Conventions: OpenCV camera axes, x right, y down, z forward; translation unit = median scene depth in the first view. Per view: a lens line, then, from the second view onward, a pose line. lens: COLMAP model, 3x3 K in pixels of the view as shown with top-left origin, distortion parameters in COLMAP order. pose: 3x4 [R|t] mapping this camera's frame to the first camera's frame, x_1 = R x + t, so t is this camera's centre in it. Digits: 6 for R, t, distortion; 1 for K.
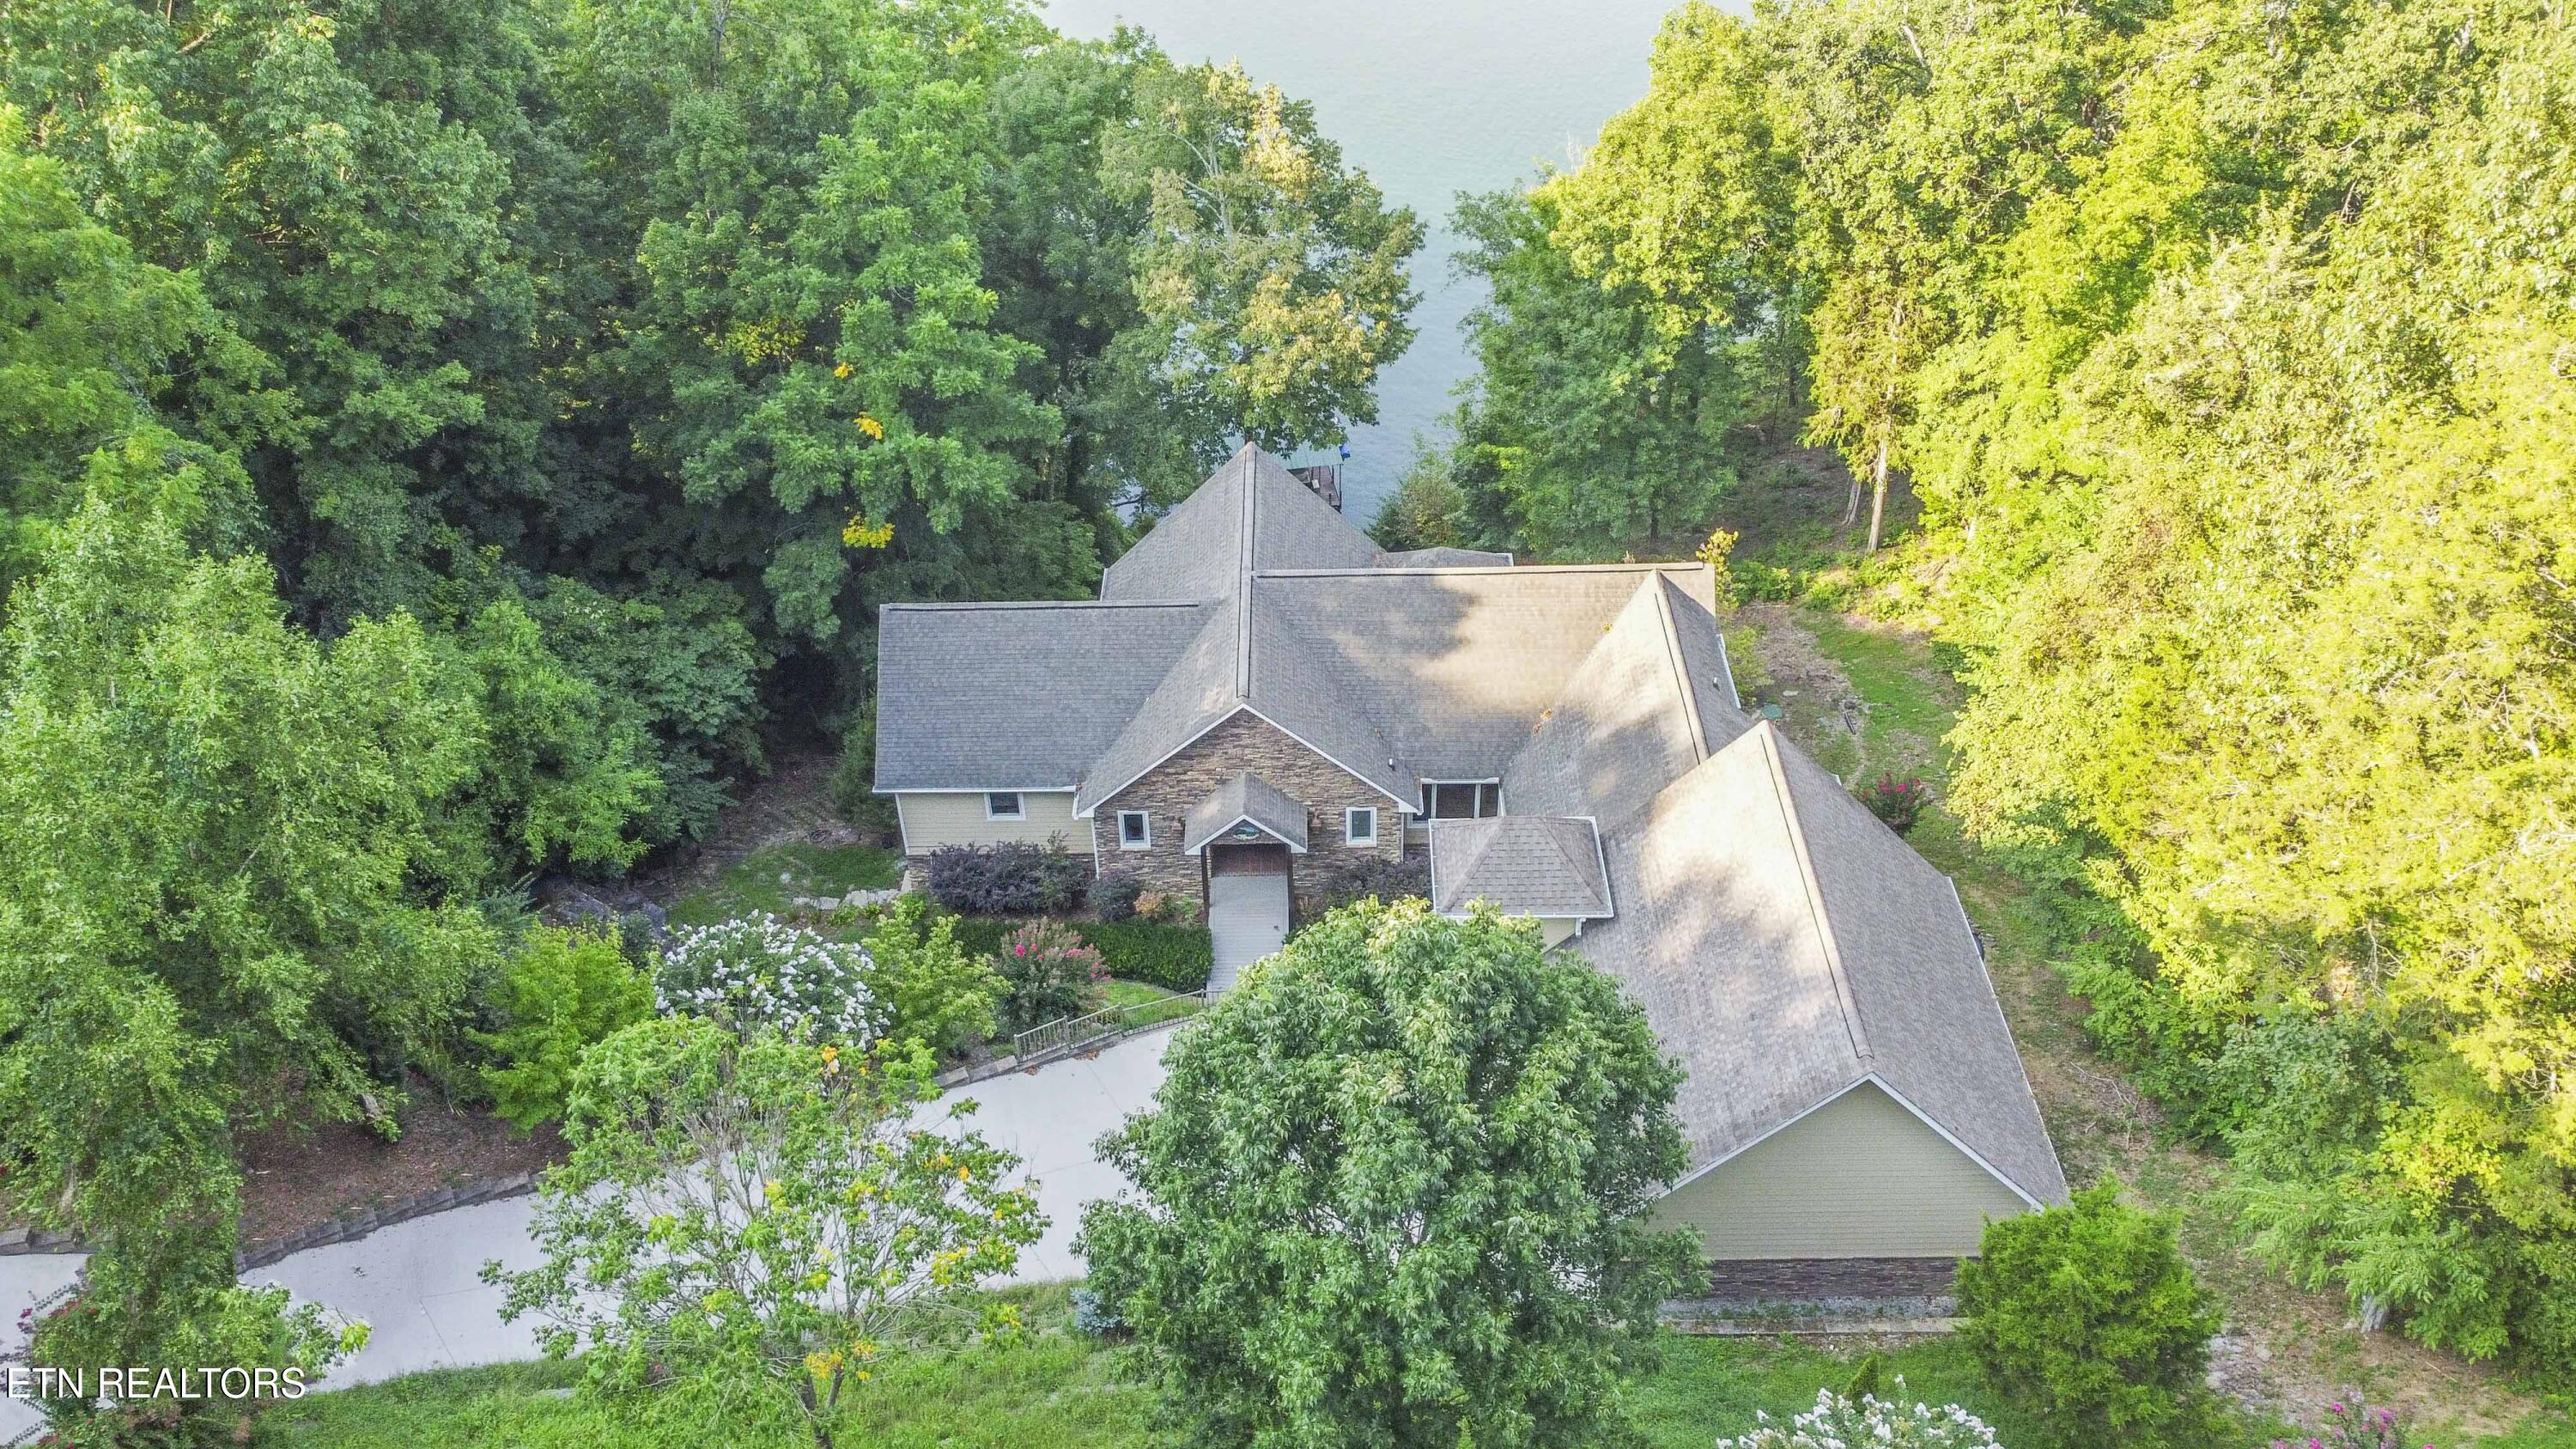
lens RADIAL K [[1950.3, 0, 1288.0], [0, 1950.3, 724.5], [0, 0, 1]] dist [-0.000172, -0.002111]
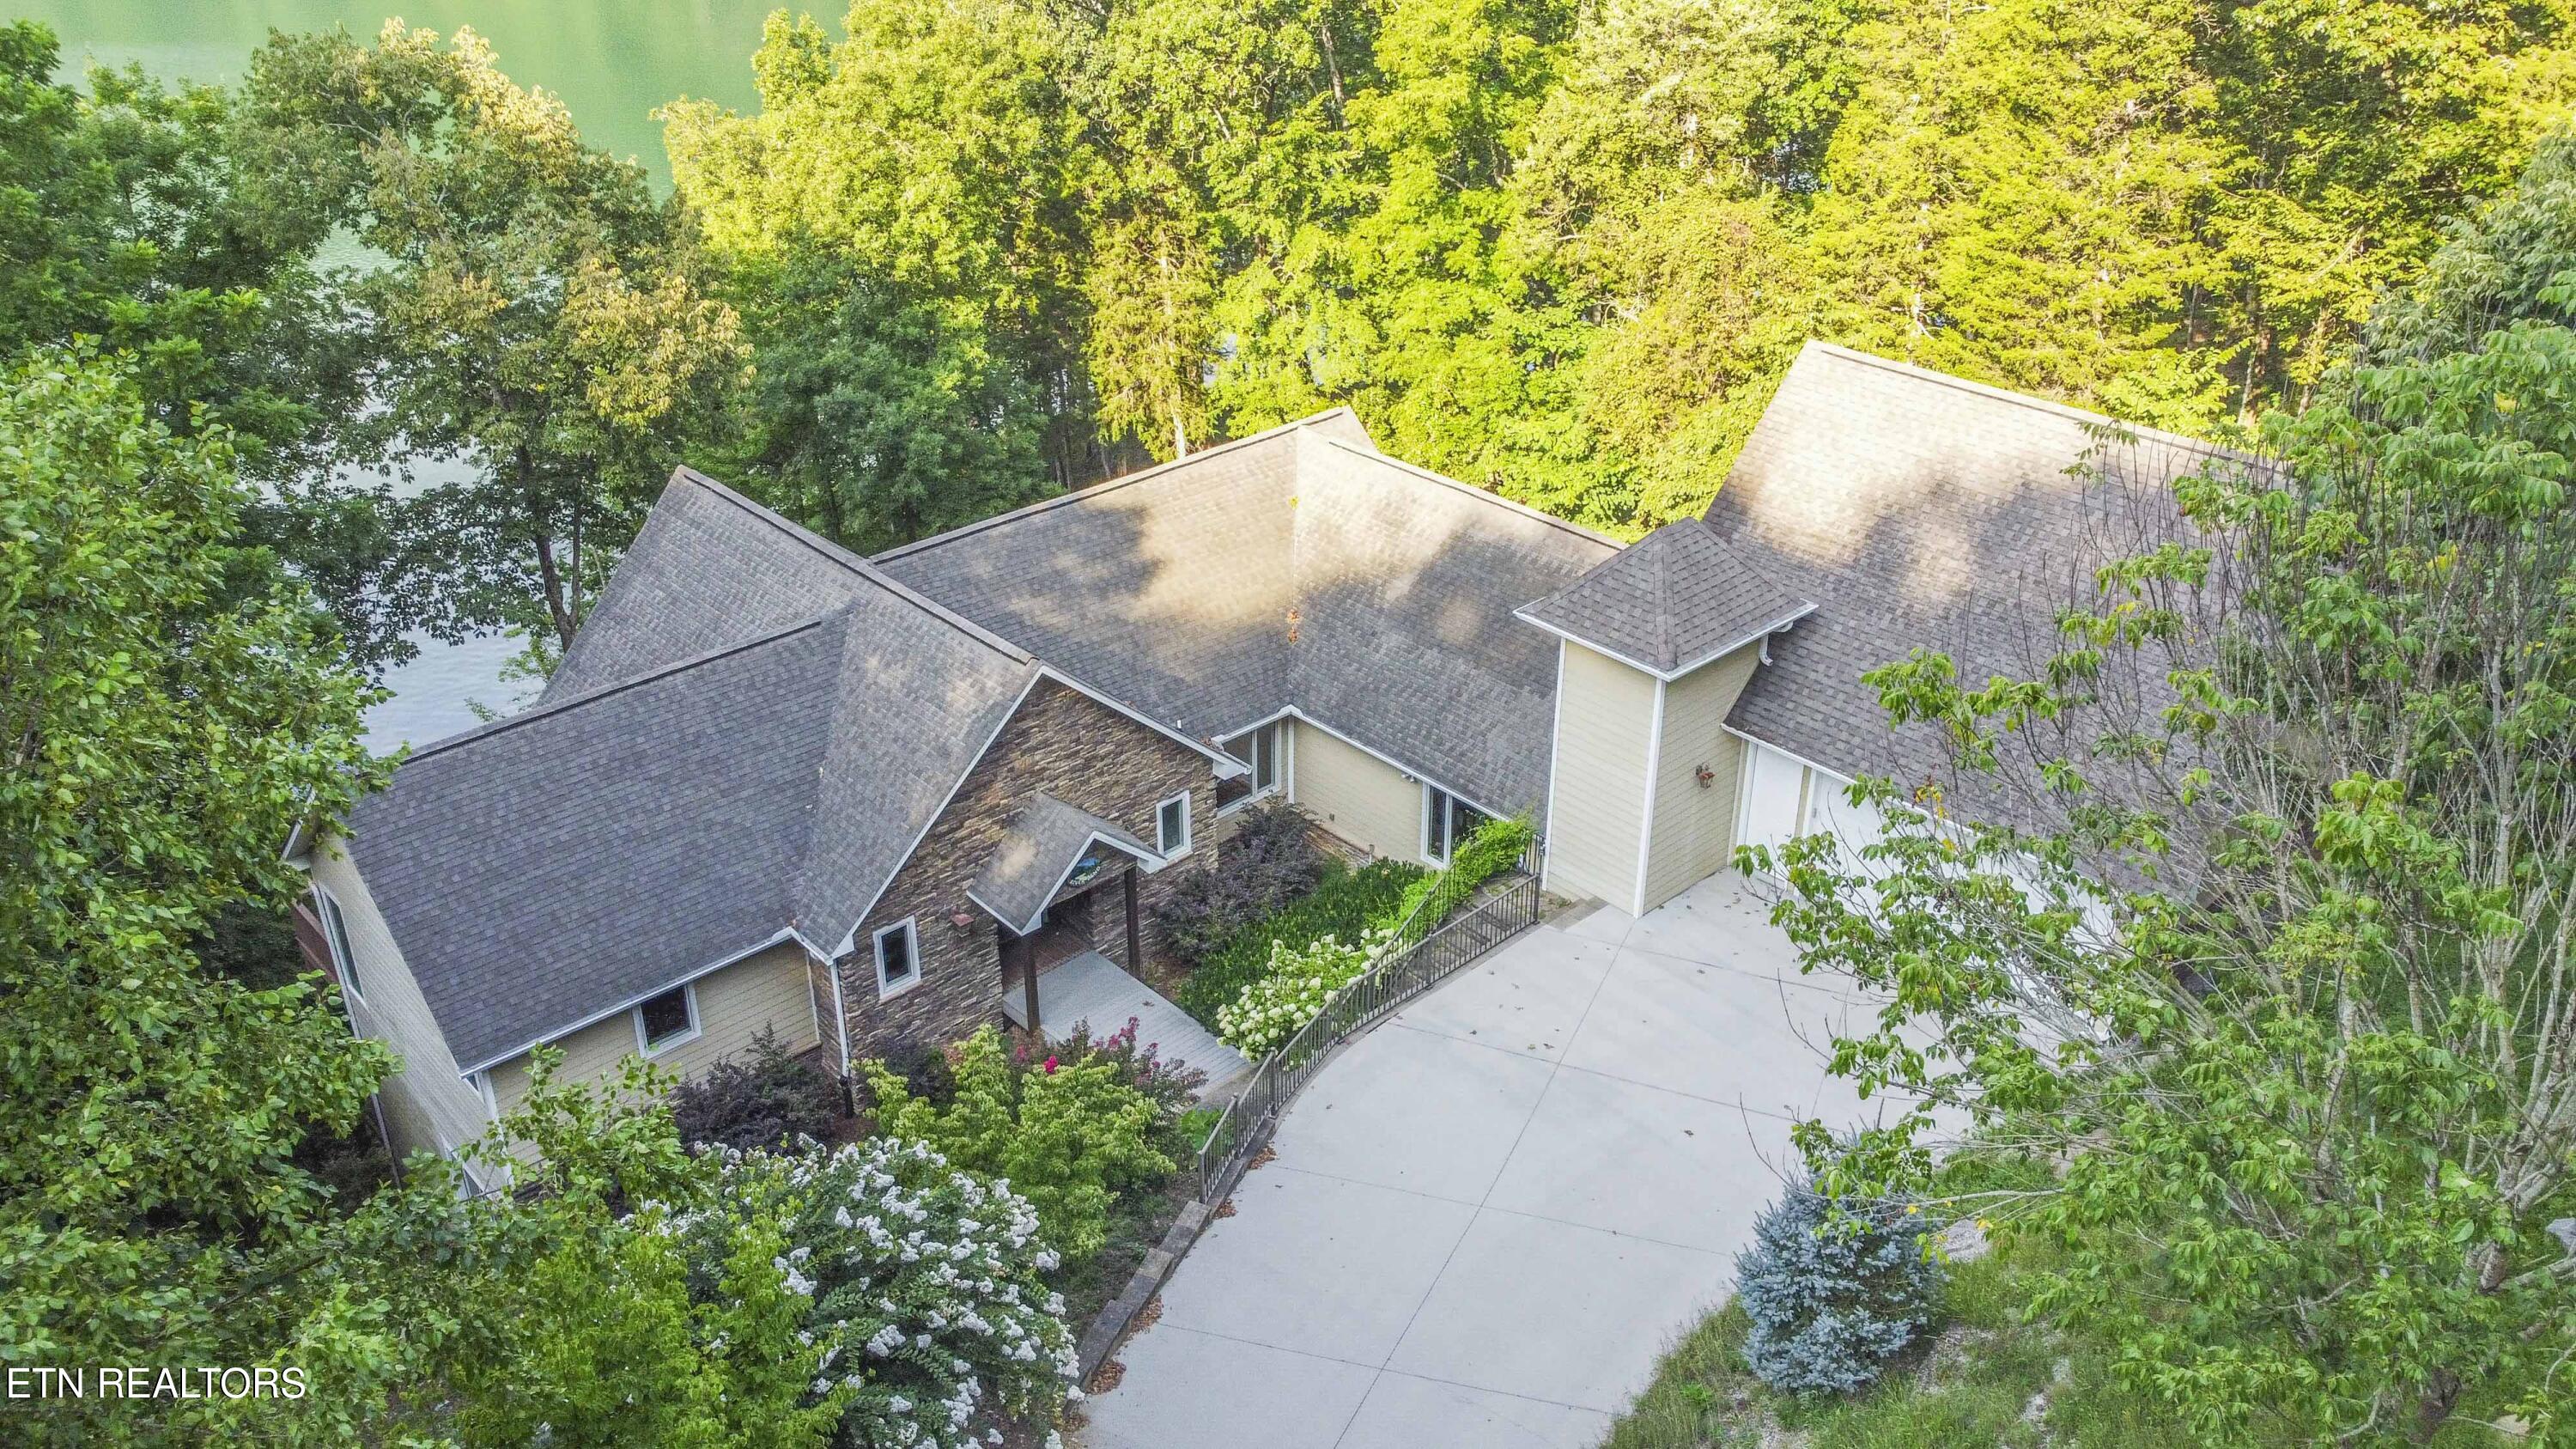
lens RADIAL K [[1950.3, 0, 1288.0], [0, 1950.3, 724.5], [0, 0, 1]] dist [-0.000172, -0.002111]
pose [[0.731738, -0.309639, 0.607192, -0.343061], [0.425288, 0.903578, -0.051741, 0.071708], [-0.532624, 0.296093, 0.792869, 0.410099]]
